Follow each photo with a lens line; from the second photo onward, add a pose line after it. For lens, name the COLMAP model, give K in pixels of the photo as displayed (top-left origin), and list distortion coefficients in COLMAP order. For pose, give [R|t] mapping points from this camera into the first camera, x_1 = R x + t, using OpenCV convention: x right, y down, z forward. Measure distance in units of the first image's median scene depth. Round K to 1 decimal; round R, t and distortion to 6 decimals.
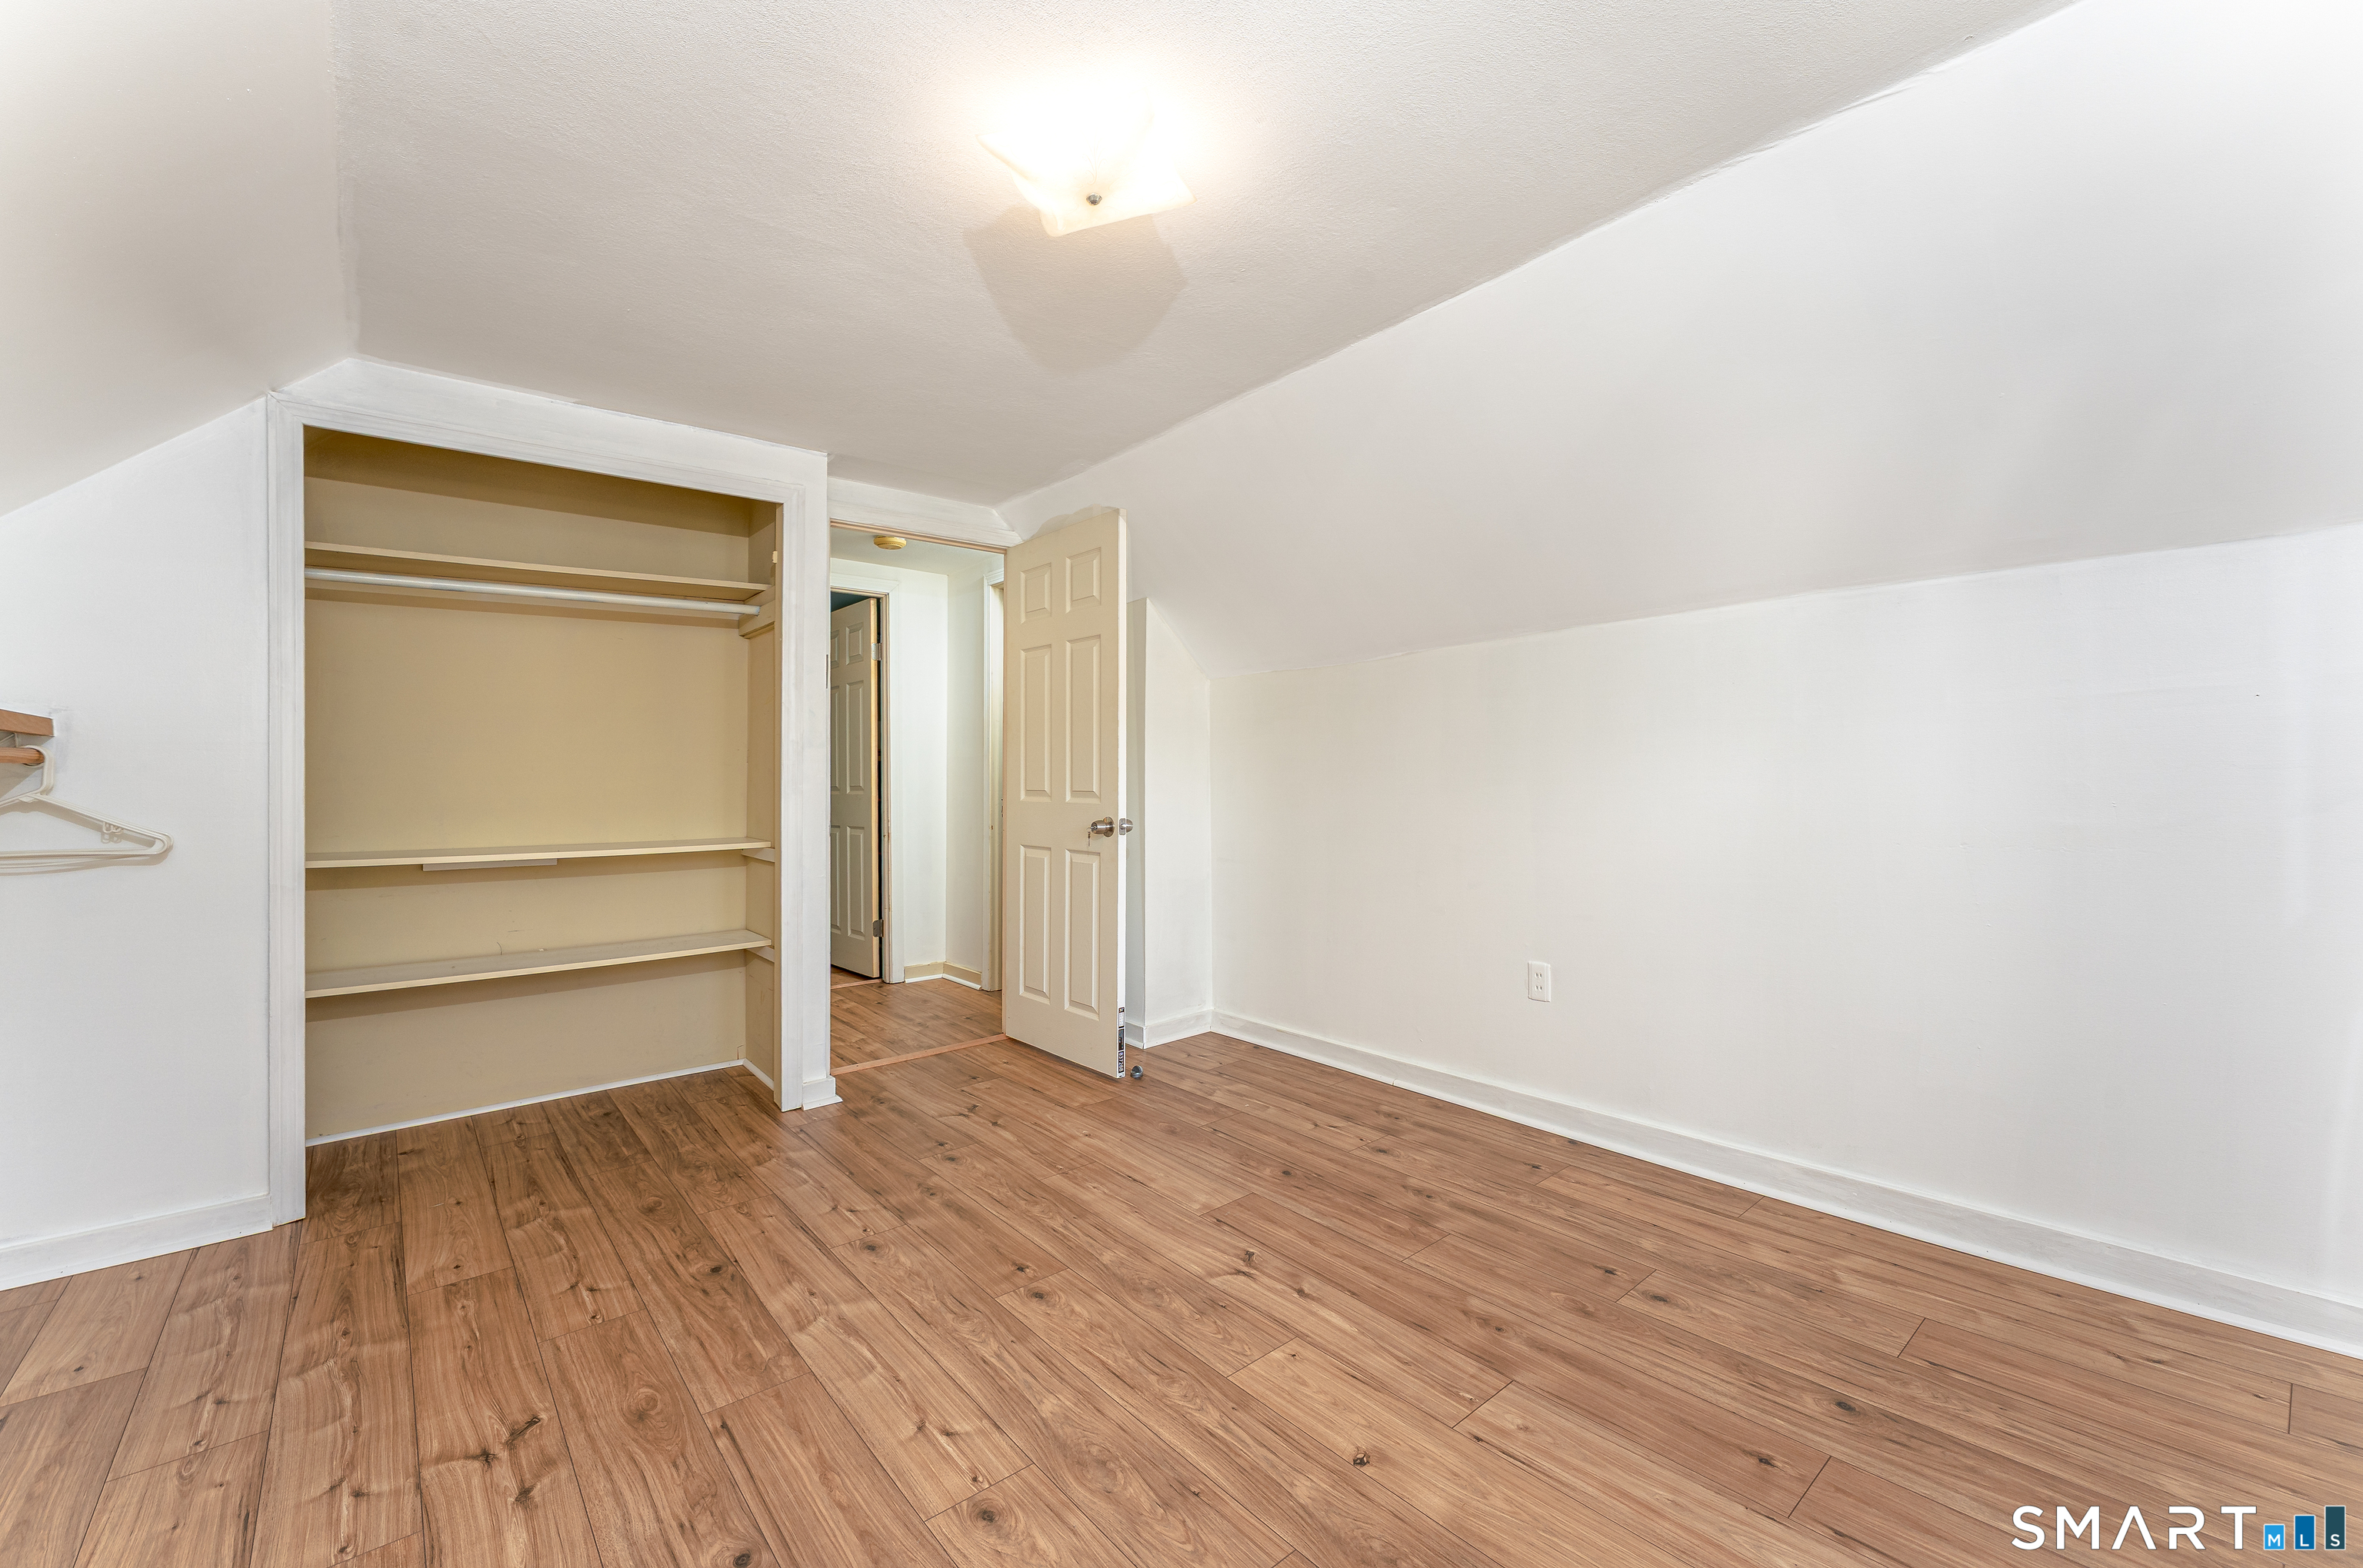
lens RADIAL K [[962.5, 0, 1179.9], [0, 962.5, 781.8], [0, 0, 1]] dist [-0.000680, -0.000025]
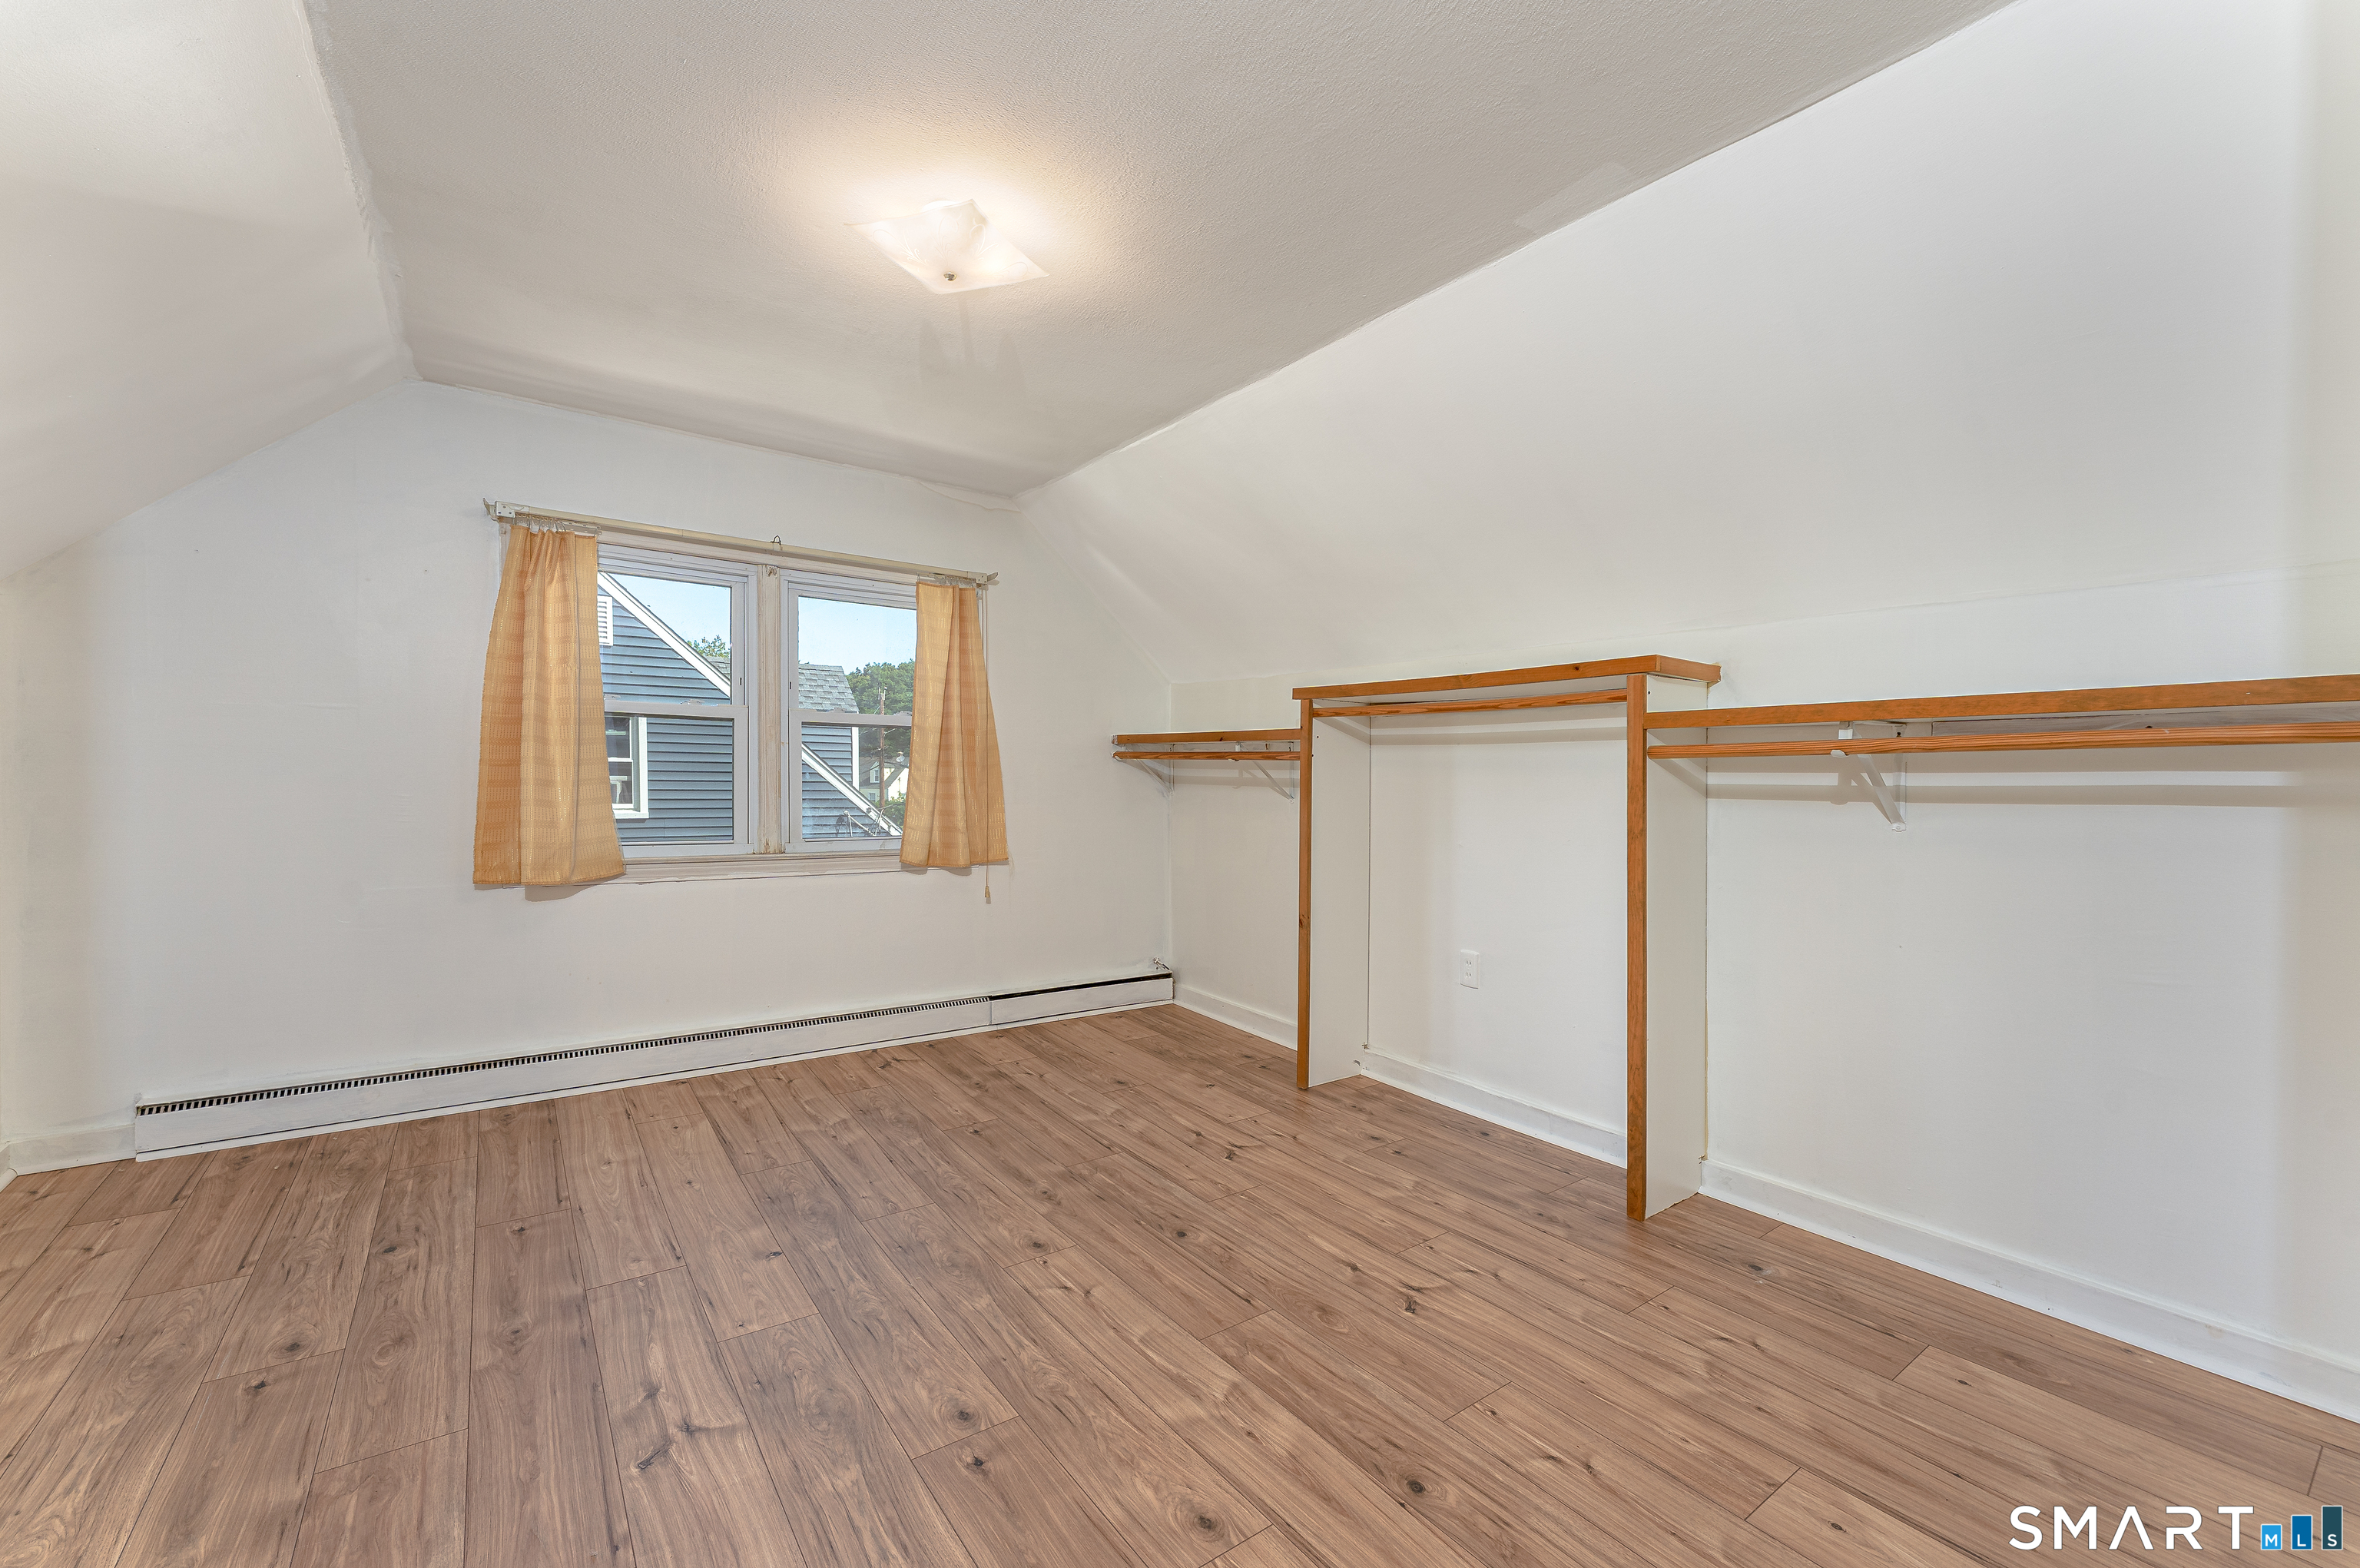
lens RADIAL K [[961.4, 0, 1183.4], [0, 961.4, 781.6], [0, 0, 1]] dist [-0.000680, -0.000025]
pose [[-0.997339, 0.000188, 0.072903, -0.422275], [0.000623, 0.999982, 0.005949, 0.003561], [-0.072900, 0.005979, -0.997321, 1.944105]]
